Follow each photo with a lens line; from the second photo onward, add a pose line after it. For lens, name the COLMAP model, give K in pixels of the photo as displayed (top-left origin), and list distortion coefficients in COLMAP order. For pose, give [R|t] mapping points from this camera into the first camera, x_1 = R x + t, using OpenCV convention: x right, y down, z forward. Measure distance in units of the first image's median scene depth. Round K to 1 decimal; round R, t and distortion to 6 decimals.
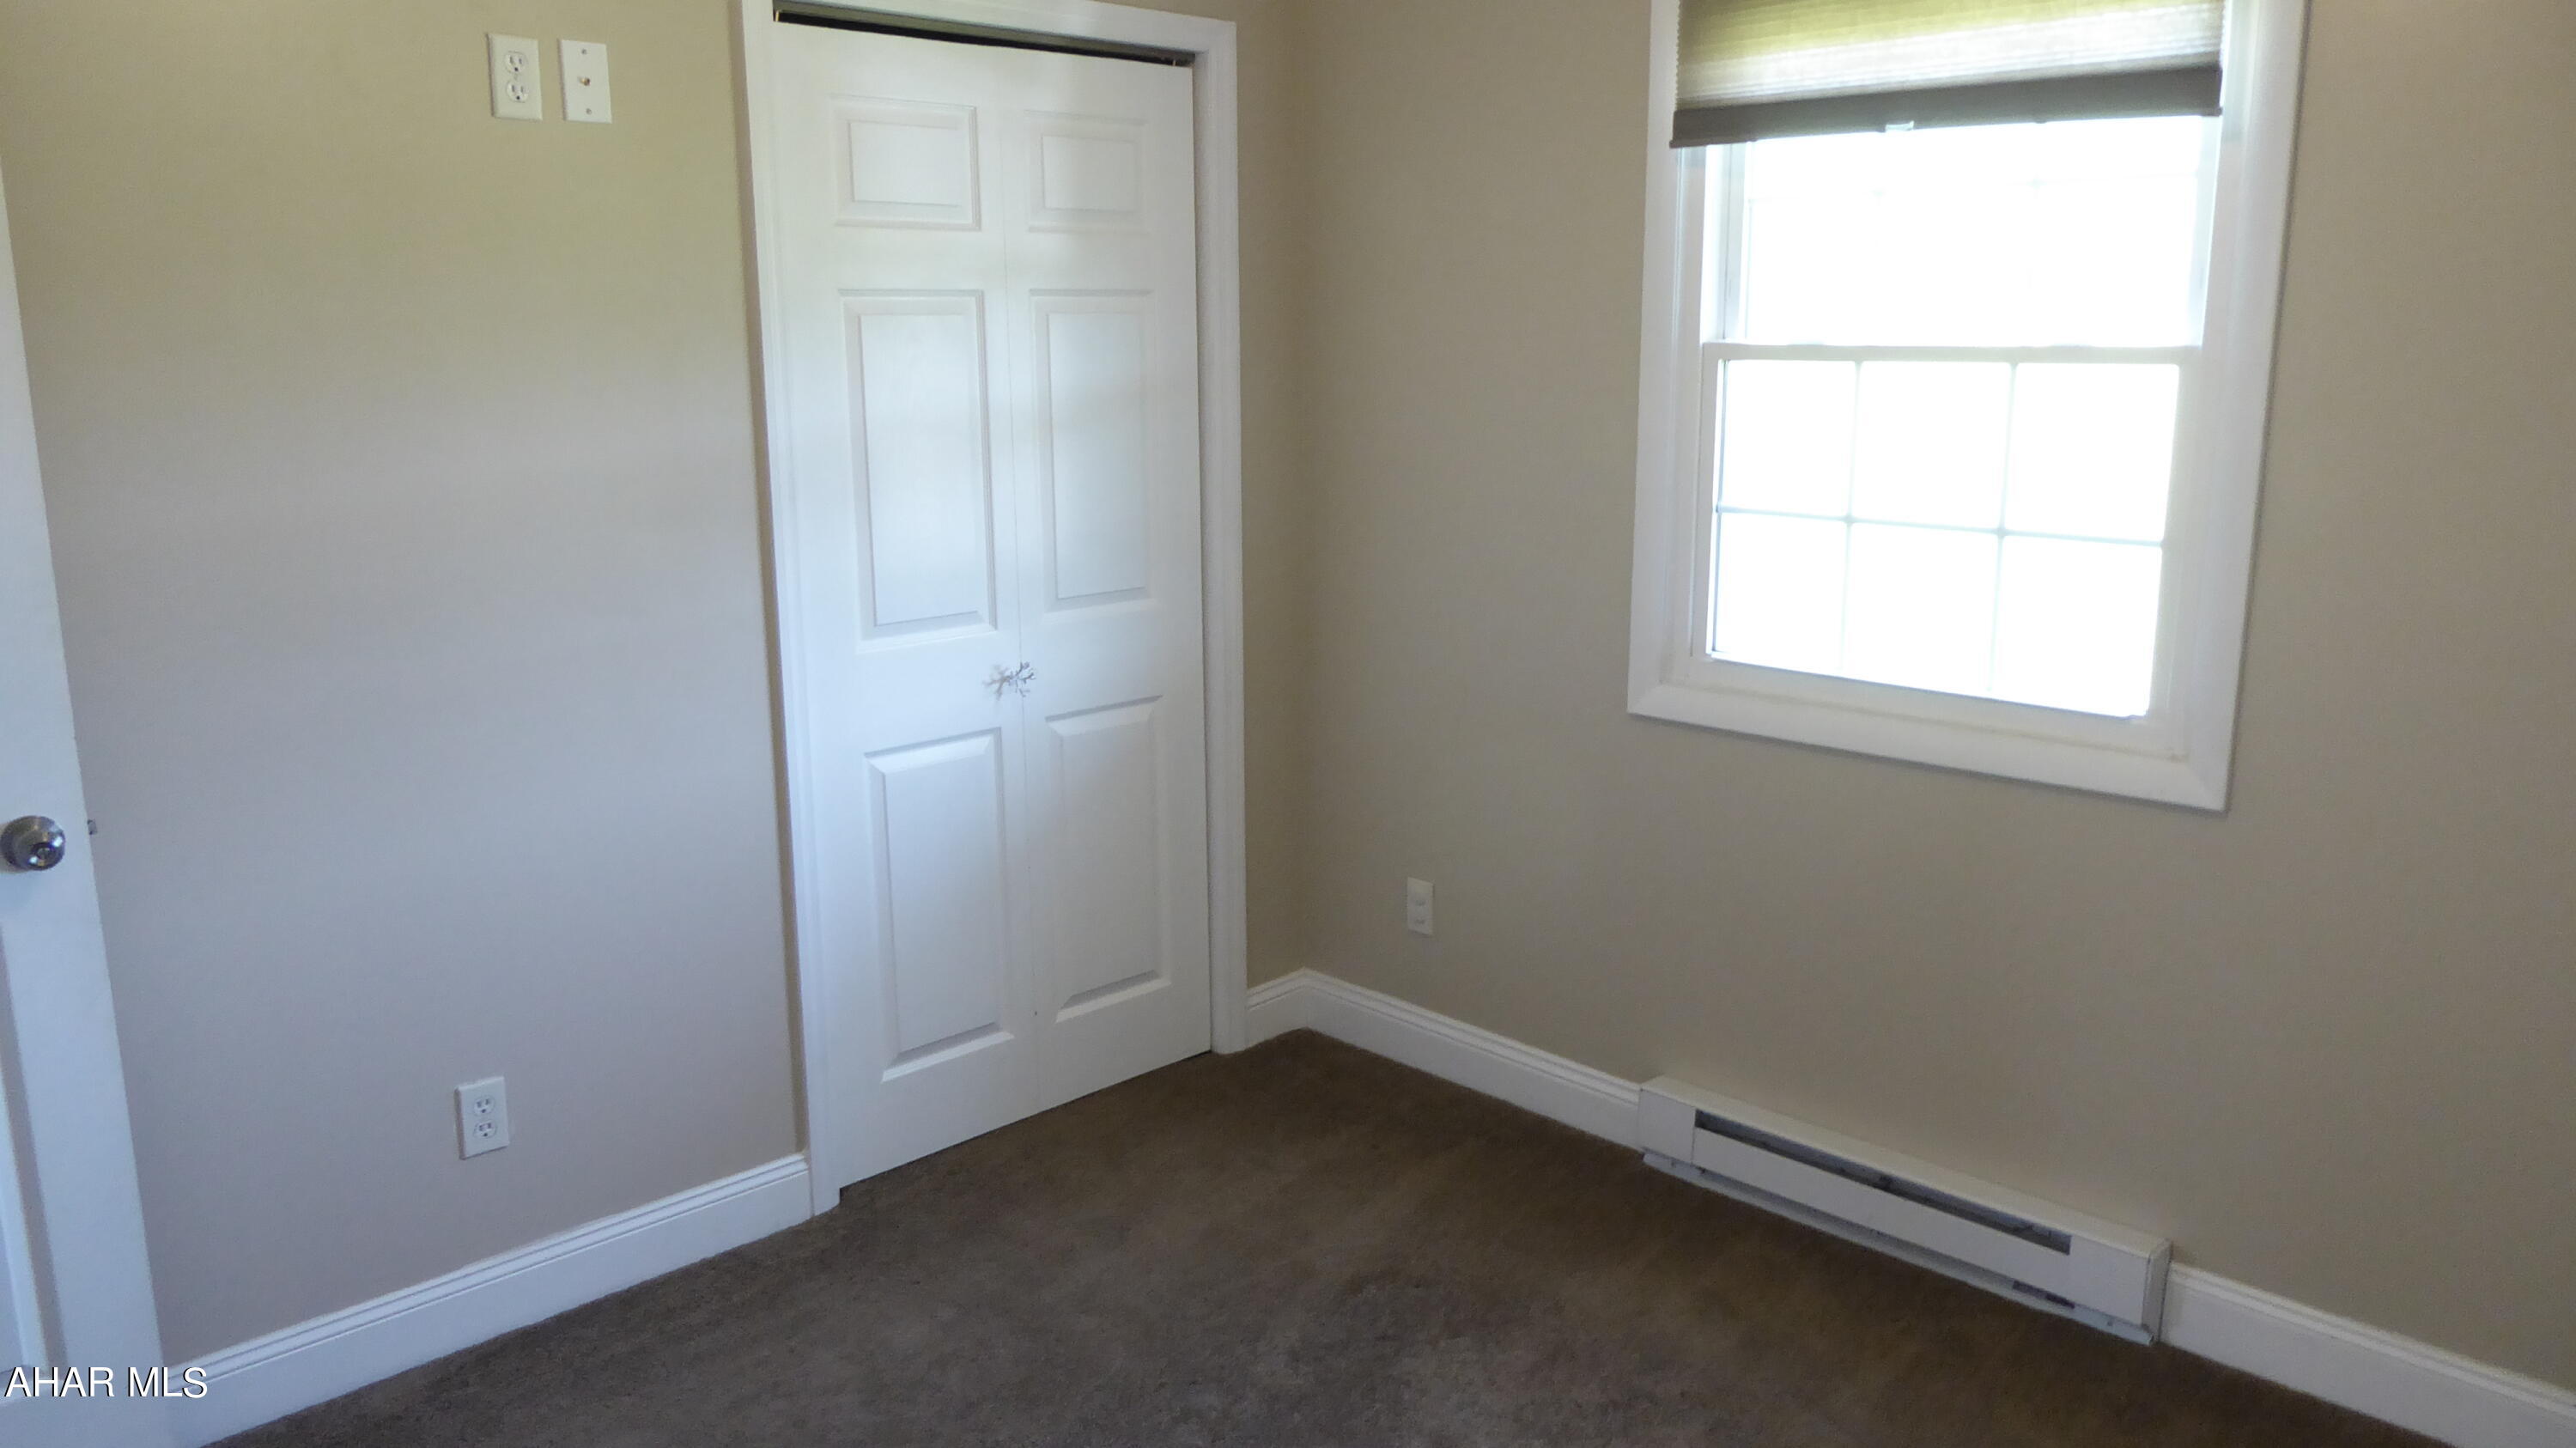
lens RADIAL K [[1868.5, 0, 1288.0], [0, 1868.5, 724.0], [0, 0, 1]] dist [-0.010819, 0.005720]
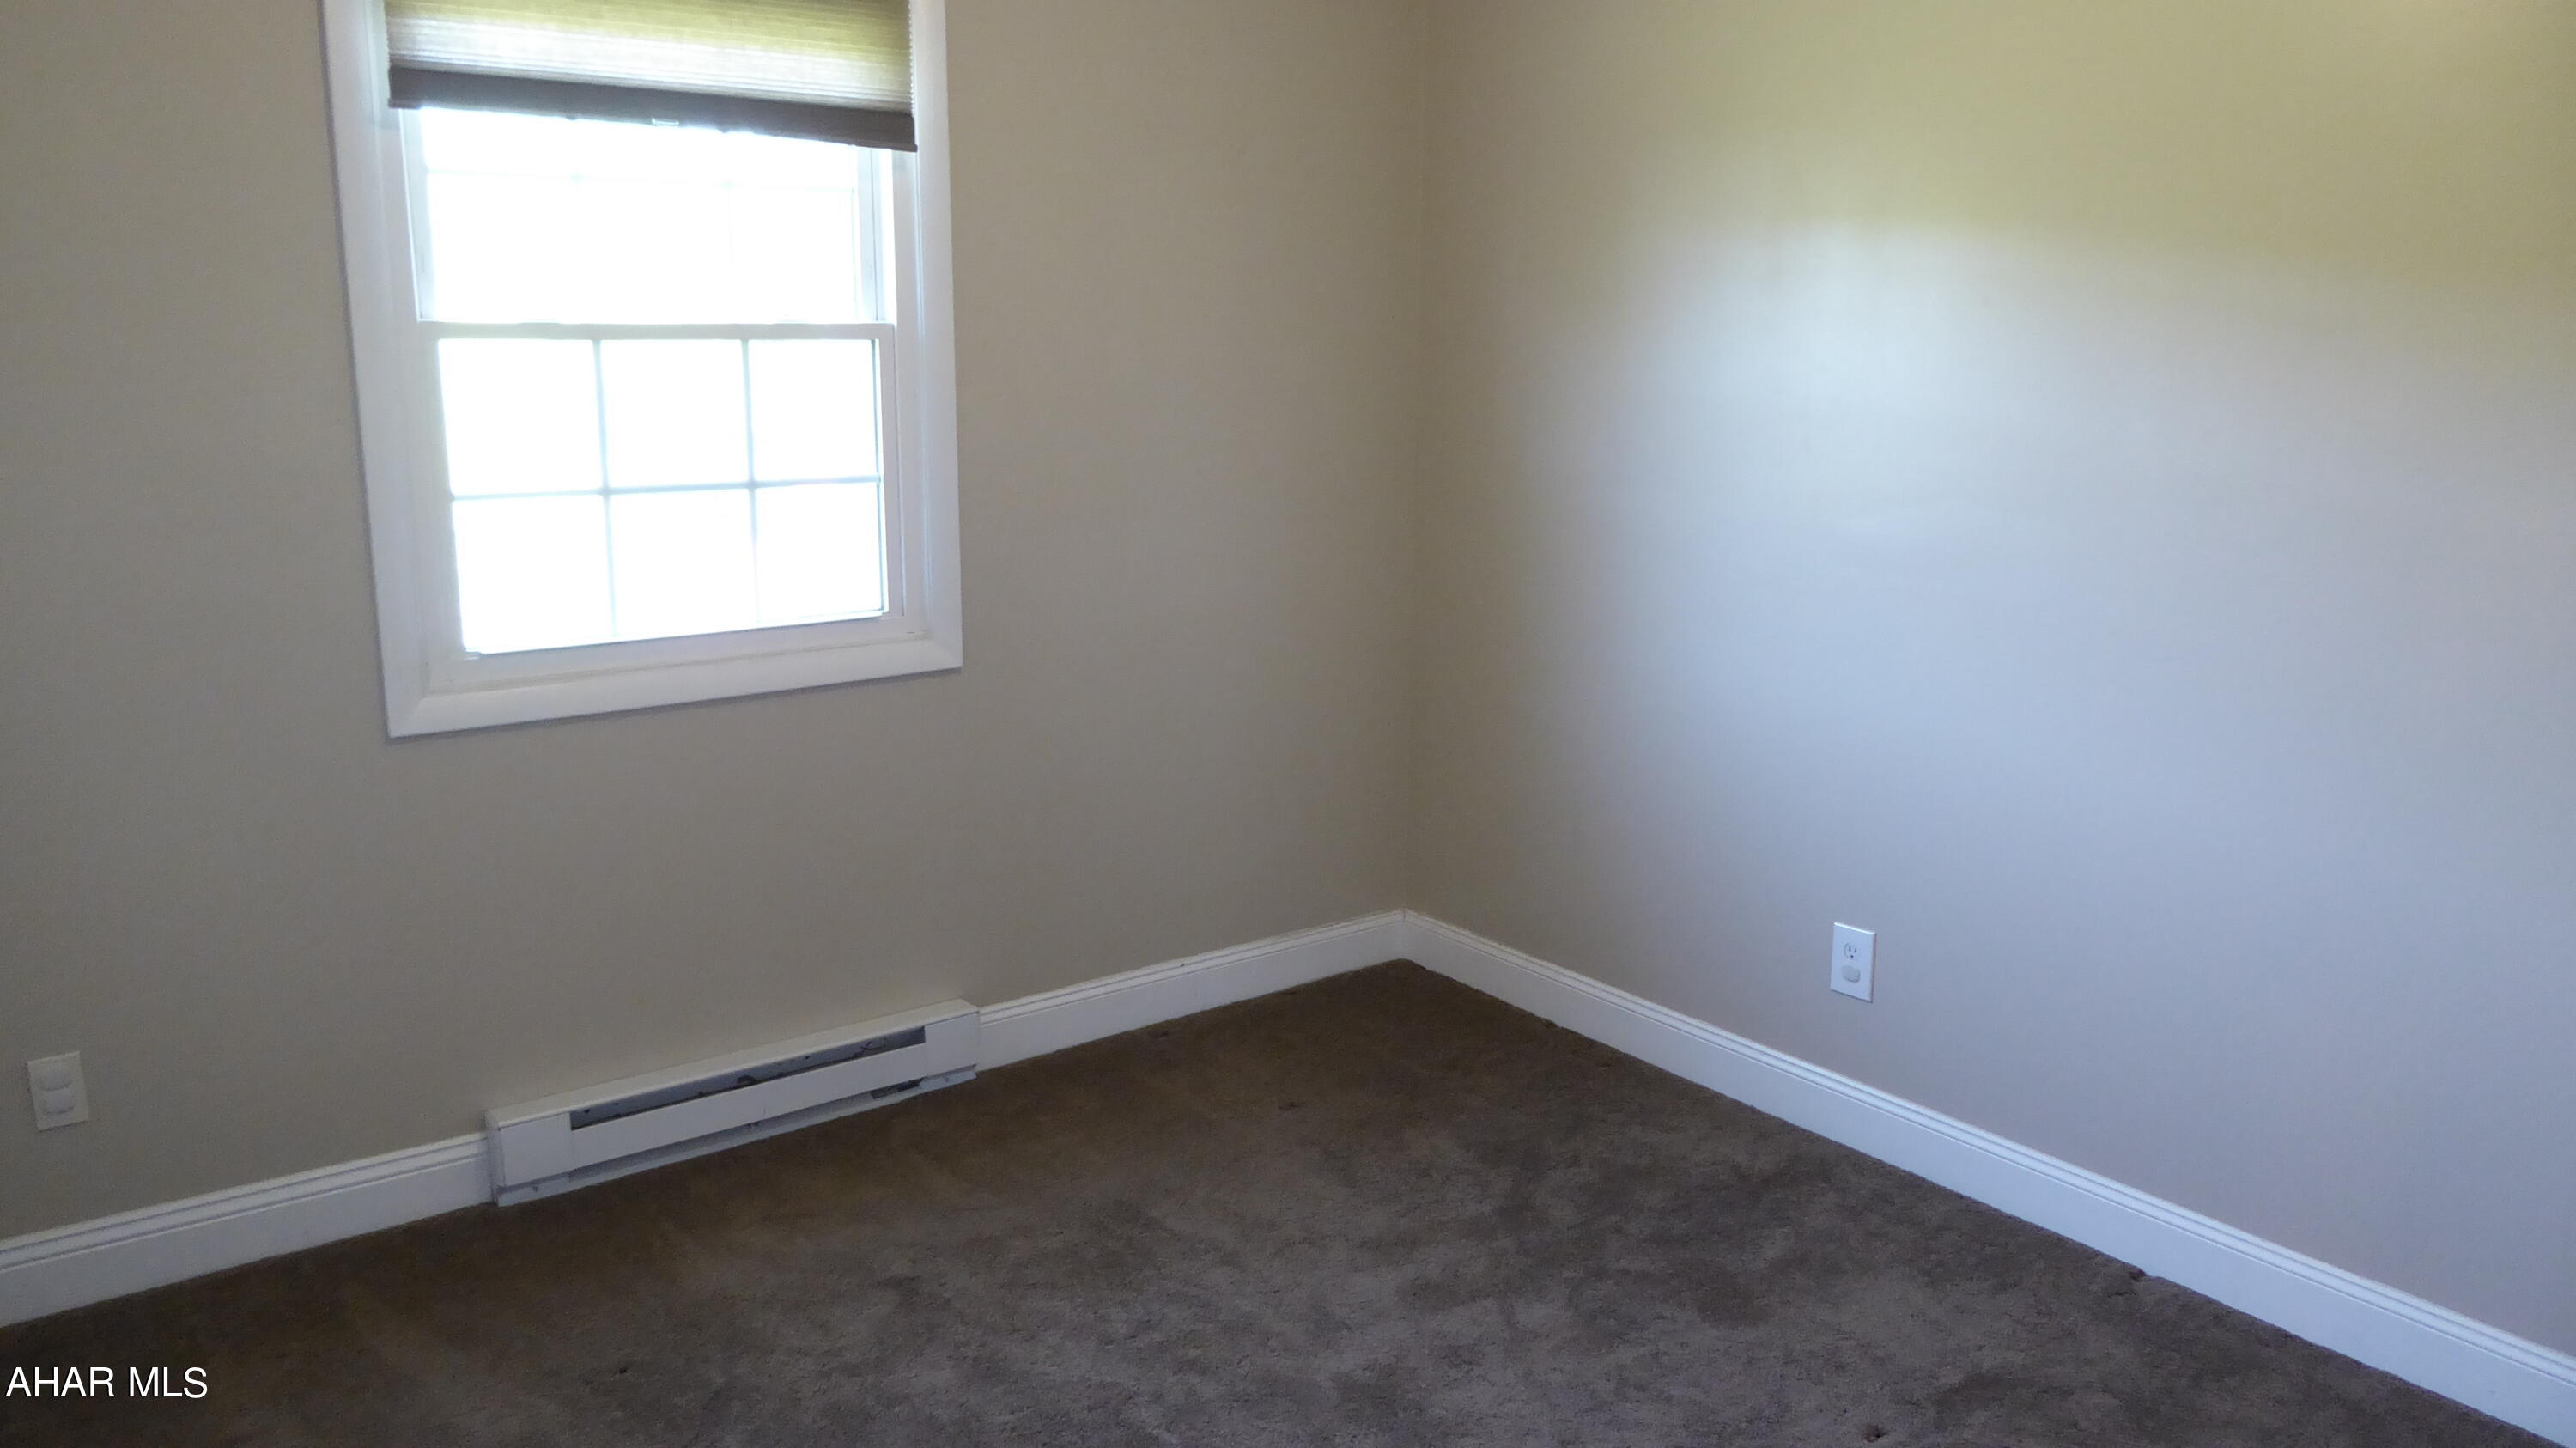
lens RADIAL K [[1868.5, 0, 1288.0], [0, 1868.5, 724.0], [0, 0, 1]] dist [-0.010819, 0.005720]
pose [[0.108270, -0.201037, 0.973582, -0.721598], [0.199389, 0.963830, 0.176850, -0.095325], [-0.973921, 0.174974, 0.144438, 0.516375]]
